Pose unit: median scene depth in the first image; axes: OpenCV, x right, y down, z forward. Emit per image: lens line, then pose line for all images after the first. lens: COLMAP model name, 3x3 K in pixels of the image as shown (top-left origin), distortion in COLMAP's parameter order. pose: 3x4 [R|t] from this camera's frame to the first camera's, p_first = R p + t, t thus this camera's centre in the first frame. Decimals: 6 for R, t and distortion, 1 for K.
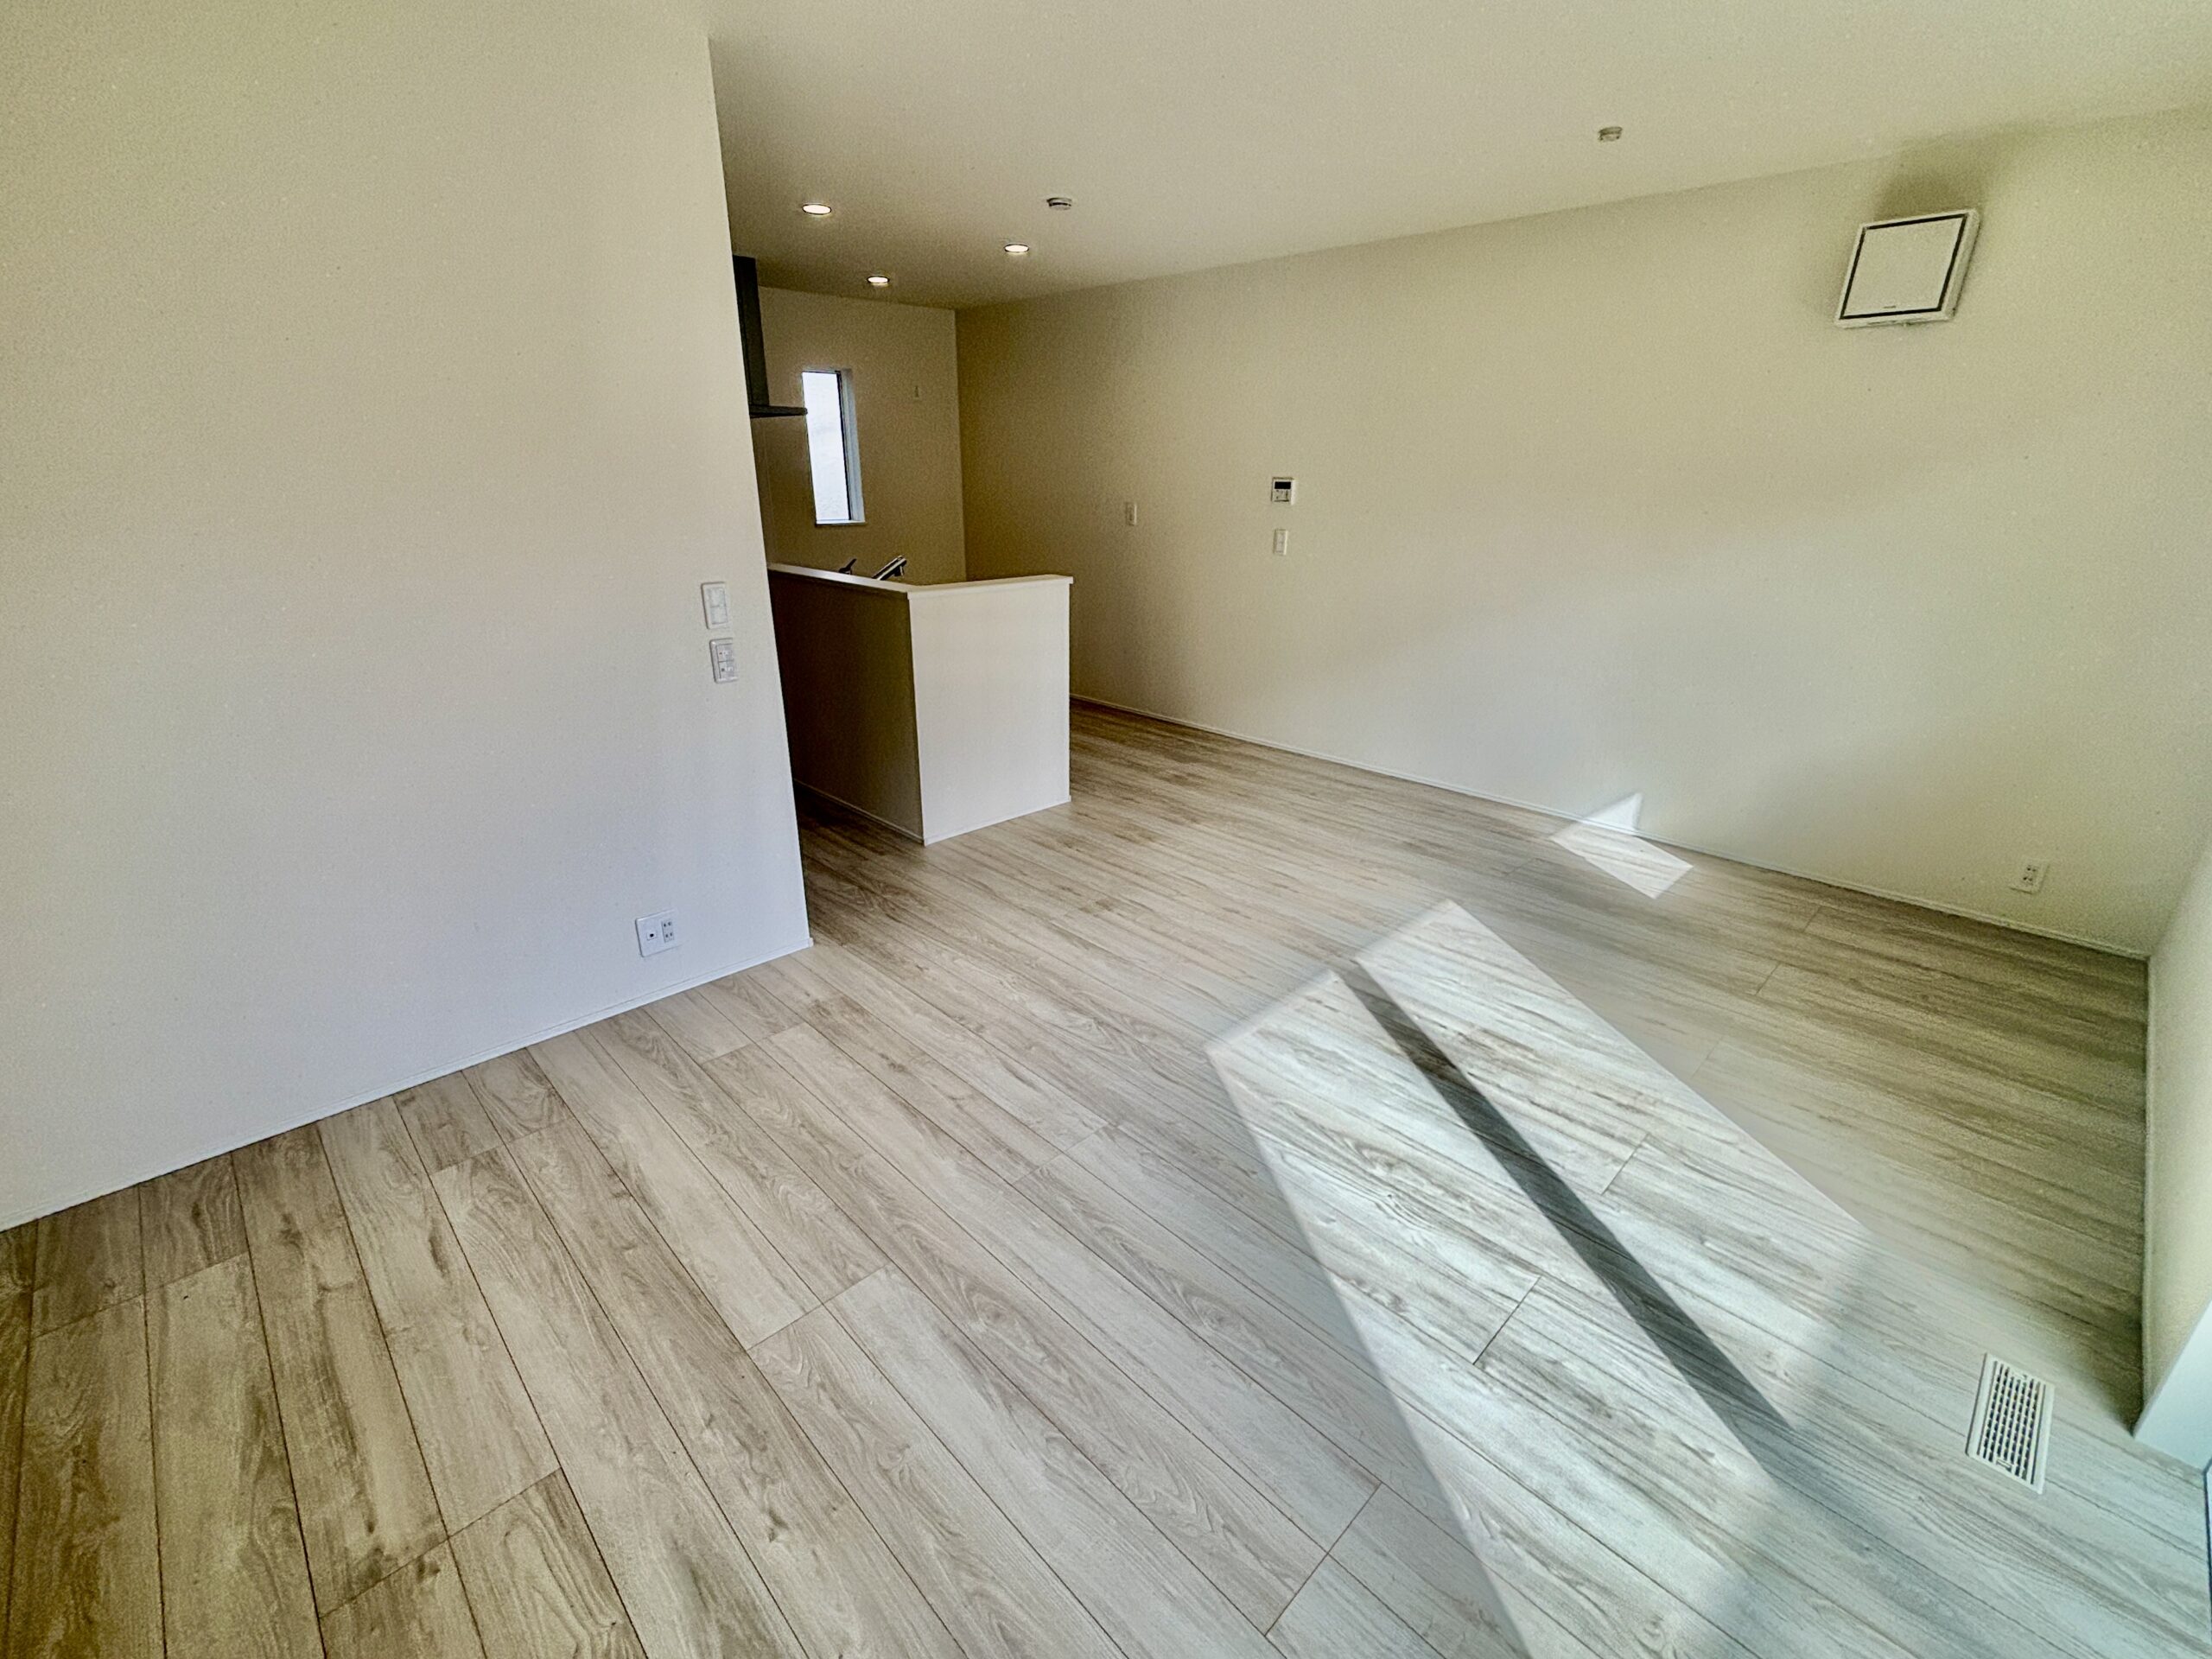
lens RADIAL K [[996.1, 0, 1098.9], [0, 996.1, 819.5], [0, 0, 1]] dist [-0.000715, -0.001099]
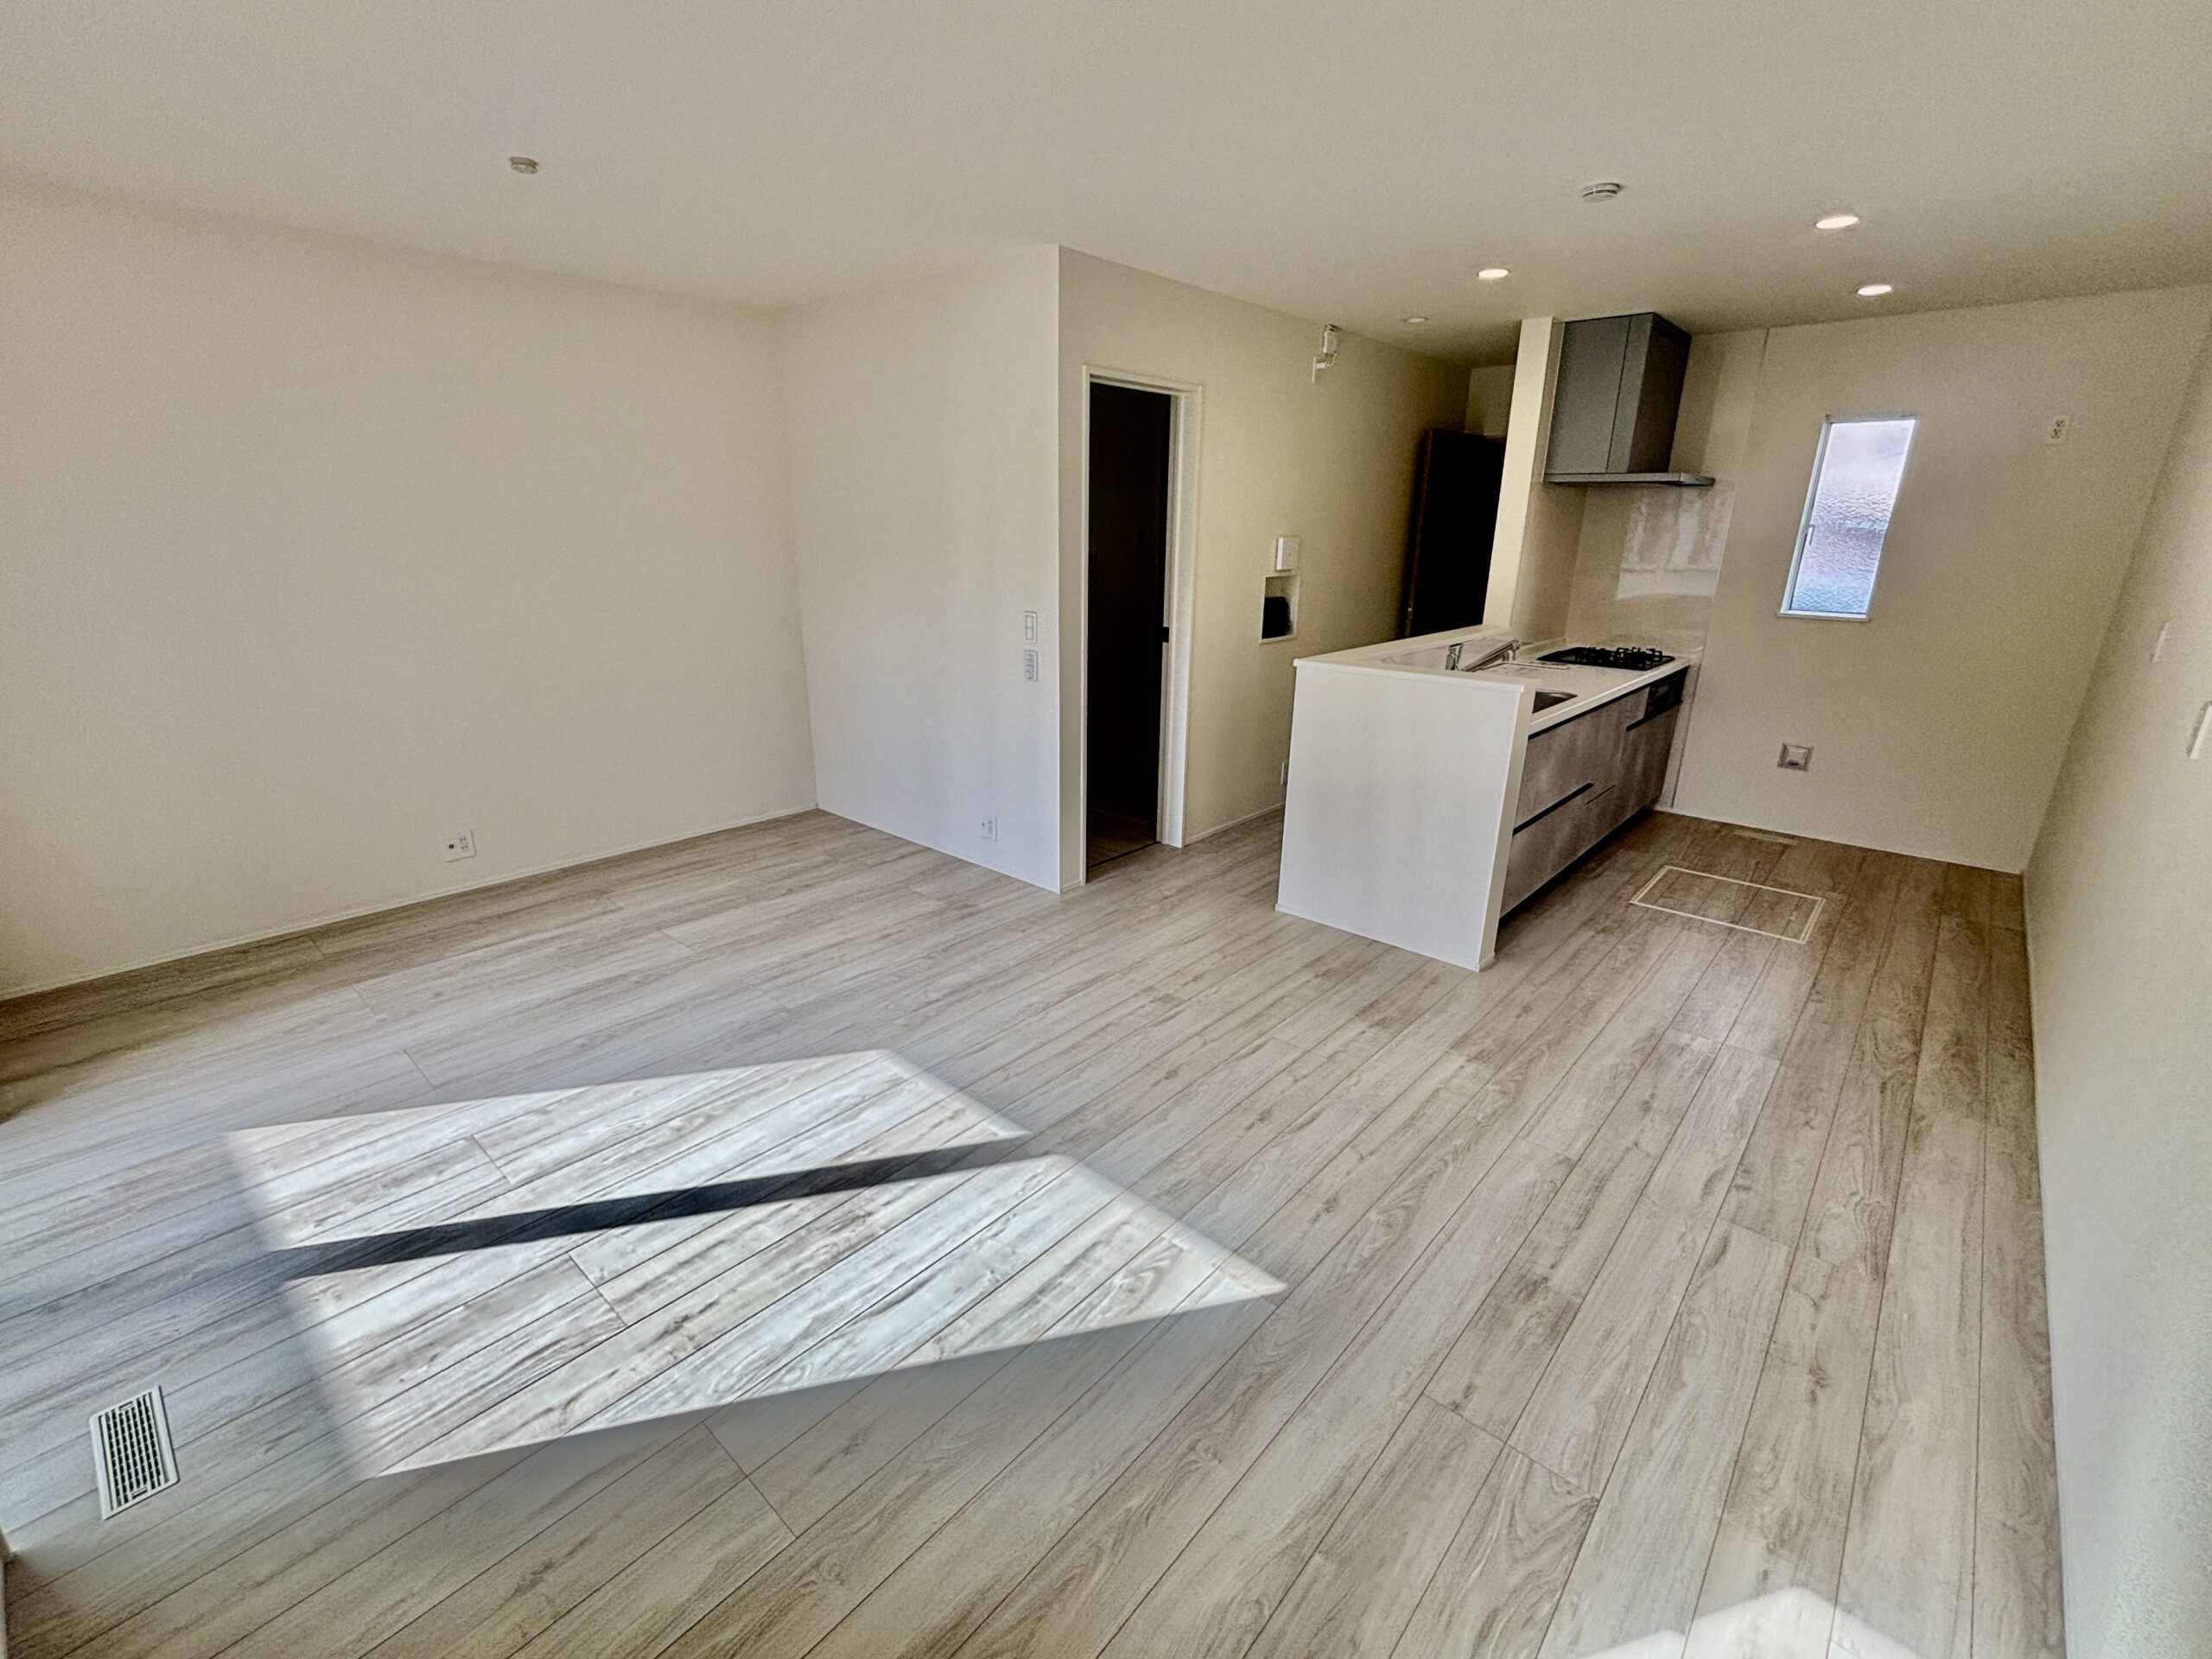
lens RADIAL K [[936.7, 0, 1047.1], [0, 936.7, 861.1], [0, 0, 1]] dist [0.002775, 0.000415]
pose [[0.036991, 0.339298, -0.939951, 1.119102], [-0.344133, 0.887388, 0.306781, -0.371108], [0.938192, 0.312120, 0.149589, 1.046429]]
